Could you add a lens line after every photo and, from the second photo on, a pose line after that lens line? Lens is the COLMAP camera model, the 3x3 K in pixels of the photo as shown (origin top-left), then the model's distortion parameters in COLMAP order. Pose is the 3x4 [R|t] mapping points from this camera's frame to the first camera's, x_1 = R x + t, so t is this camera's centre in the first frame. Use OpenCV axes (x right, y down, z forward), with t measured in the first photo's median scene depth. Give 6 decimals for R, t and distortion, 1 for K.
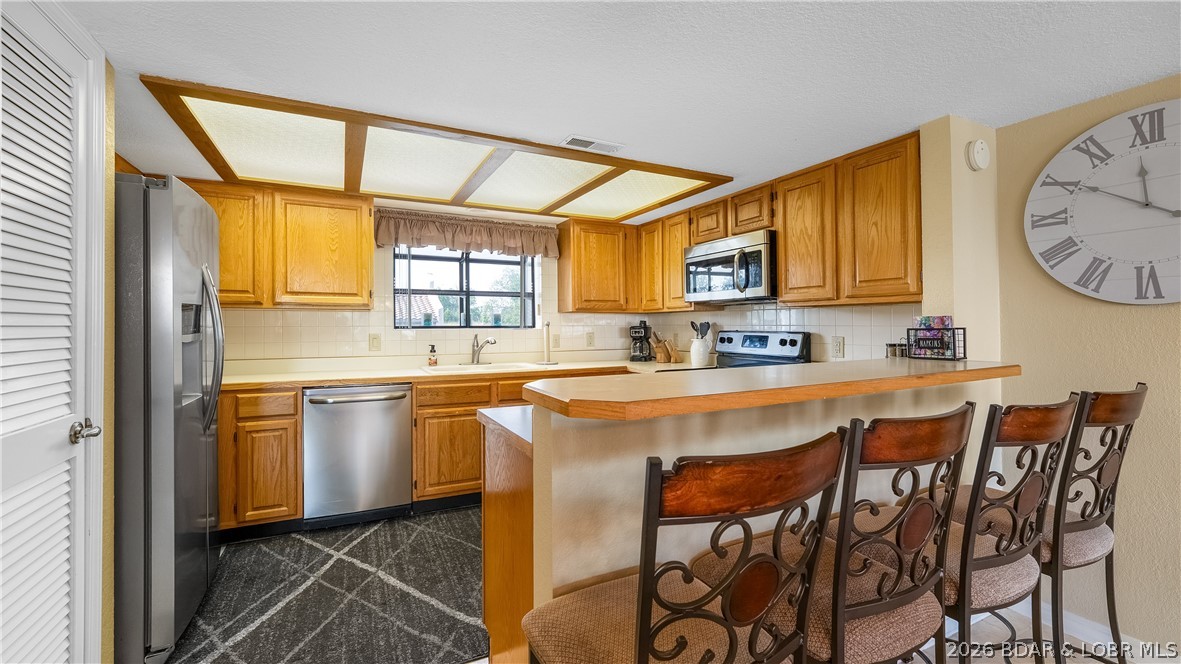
lens RADIAL K [[490.8, 0, 589.3], [0, 490.8, 326.0], [0, 0, 1]] dist [-0.025811, 0.000883]
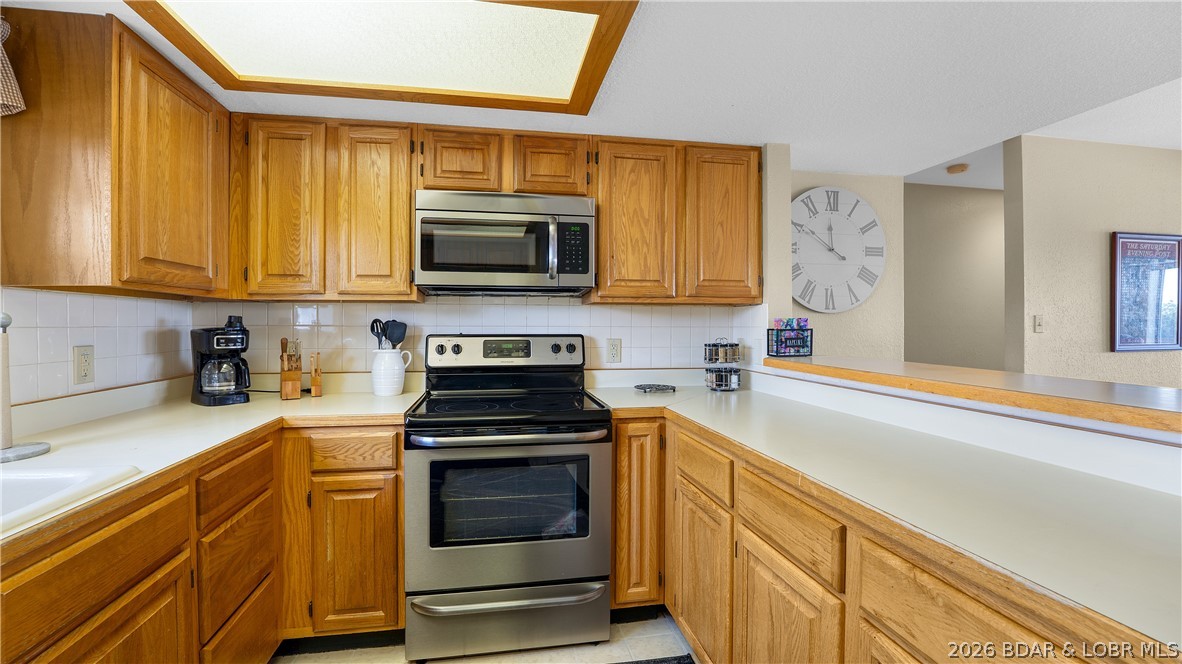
lens RADIAL K [[491.2, 0, 585.0], [0, 491.2, 326.2], [0, 0, 1]] dist [-0.025811, 0.000883]
pose [[0.283161, 0.003667, 0.959066, -0.413281], [0.001215, 0.999991, -0.004183, 0.002052], [-0.959072, 0.002350, 0.283153, 0.915312]]
